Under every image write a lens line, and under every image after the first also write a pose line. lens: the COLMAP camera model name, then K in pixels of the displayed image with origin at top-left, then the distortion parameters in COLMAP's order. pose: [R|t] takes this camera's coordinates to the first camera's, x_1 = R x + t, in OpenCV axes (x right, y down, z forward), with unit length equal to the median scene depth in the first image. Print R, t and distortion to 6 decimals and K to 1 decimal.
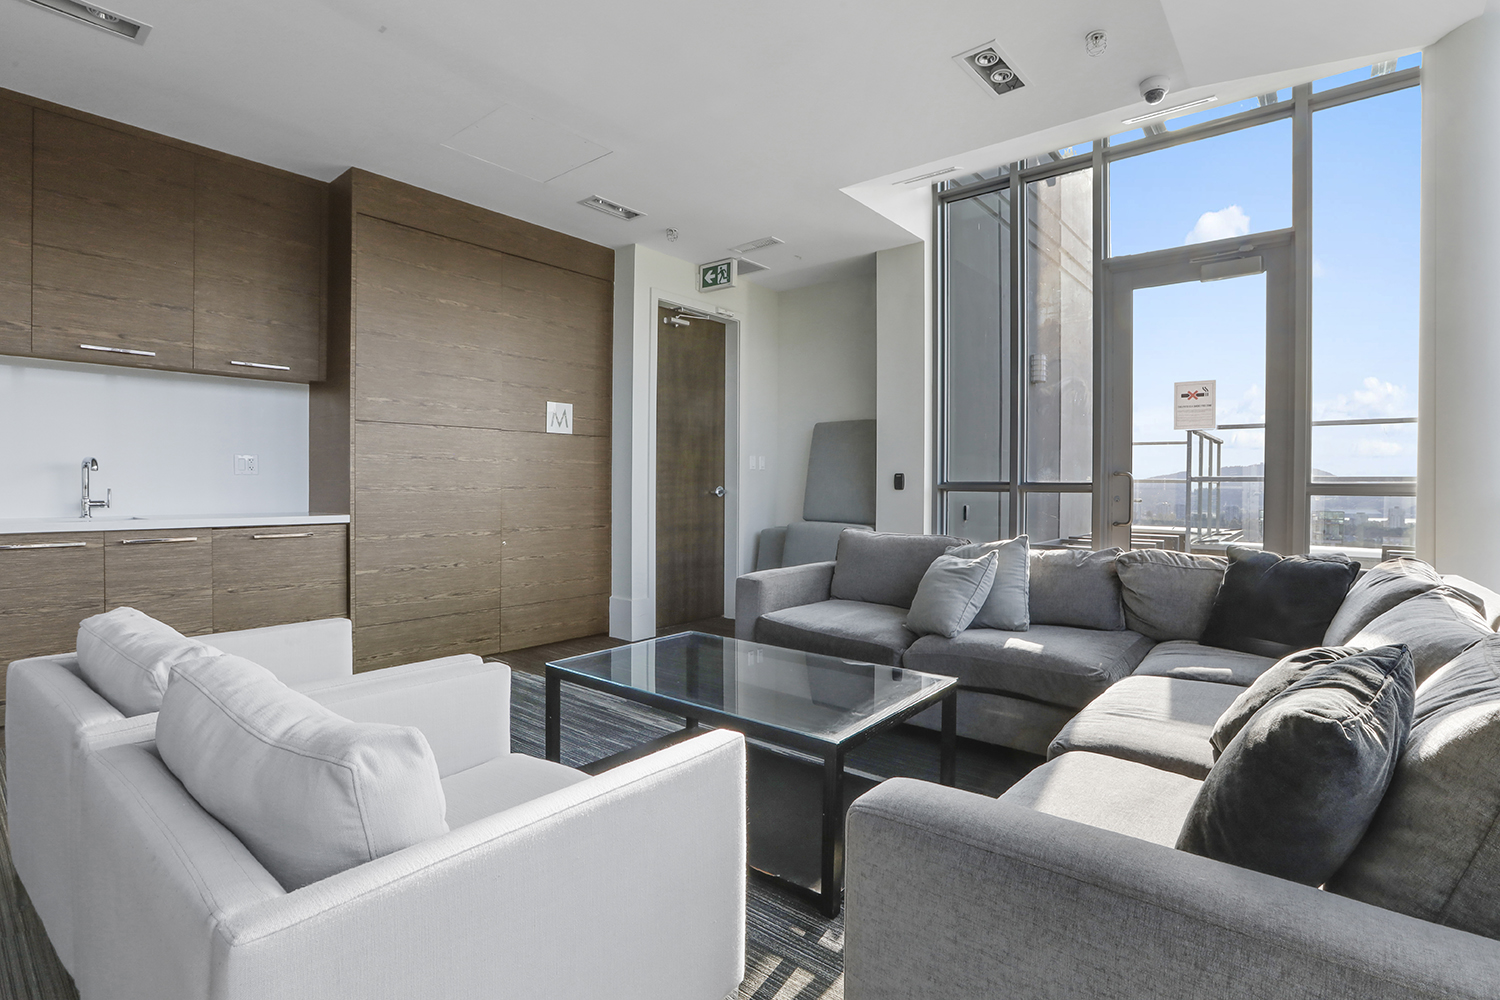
lens RADIAL K [[706.9, 0, 755.8], [0, 706.9, 492.0], [0, 0, 1]] dist [-0.021072, -0.000771]
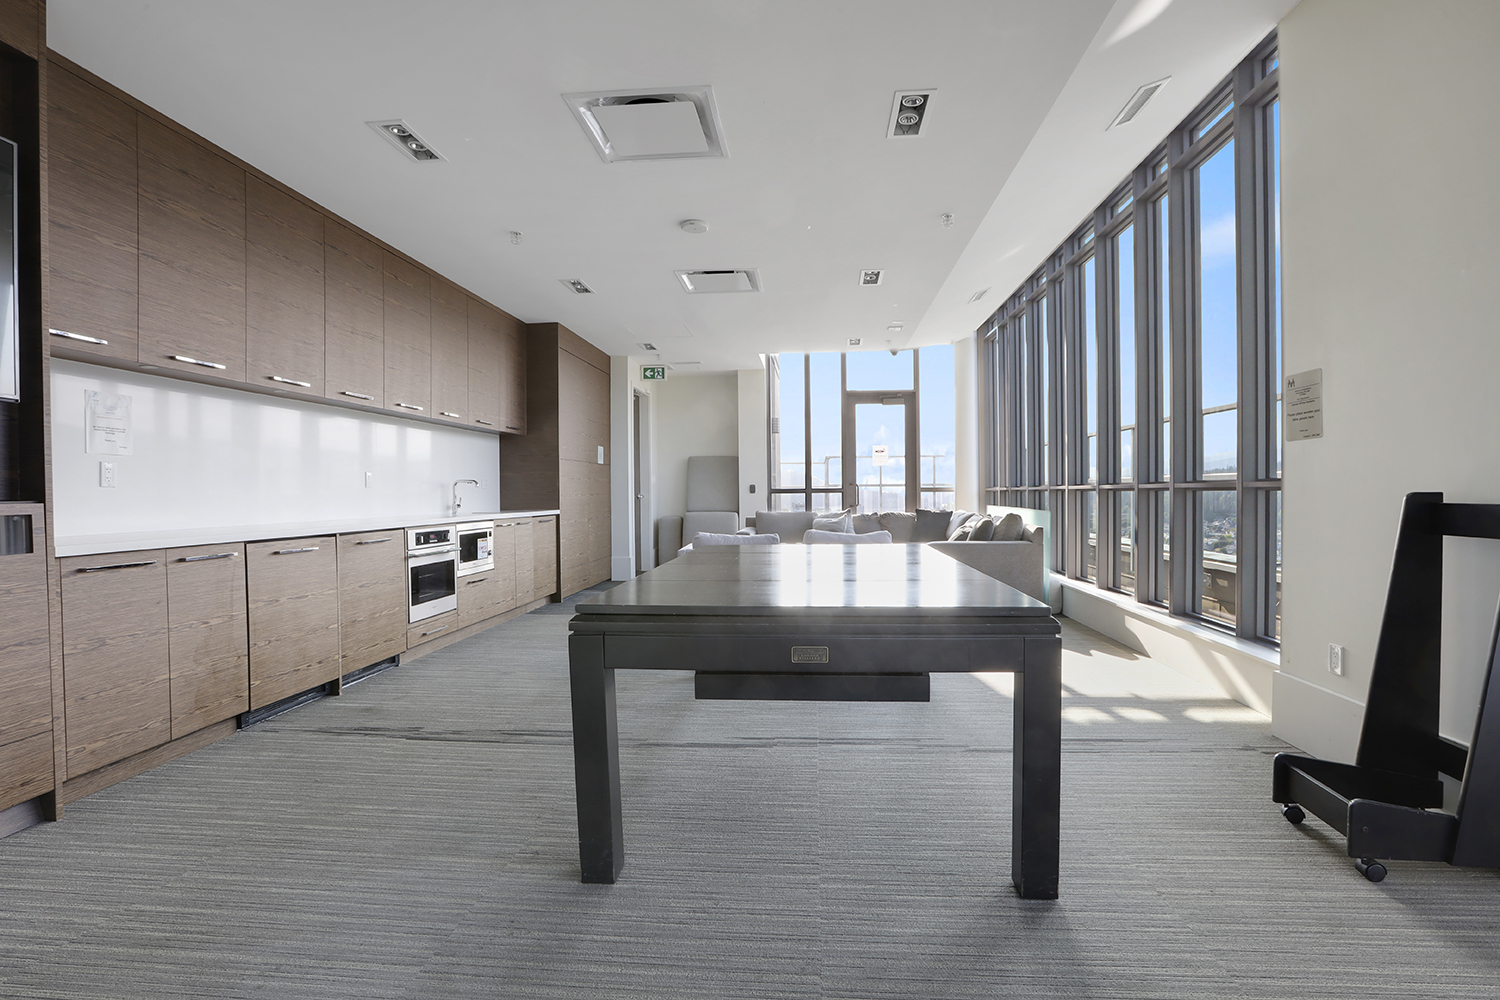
lens RADIAL K [[706.9, 0, 746.5], [0, 706.9, 498.7], [0, 0, 1]] dist [-0.021072, -0.000771]
pose [[0.831890, -0.019864, 0.554585, -1.027698], [0.022558, 0.999744, 0.001971, 0.009208], [-0.554482, 0.010871, 0.832125, -0.717388]]
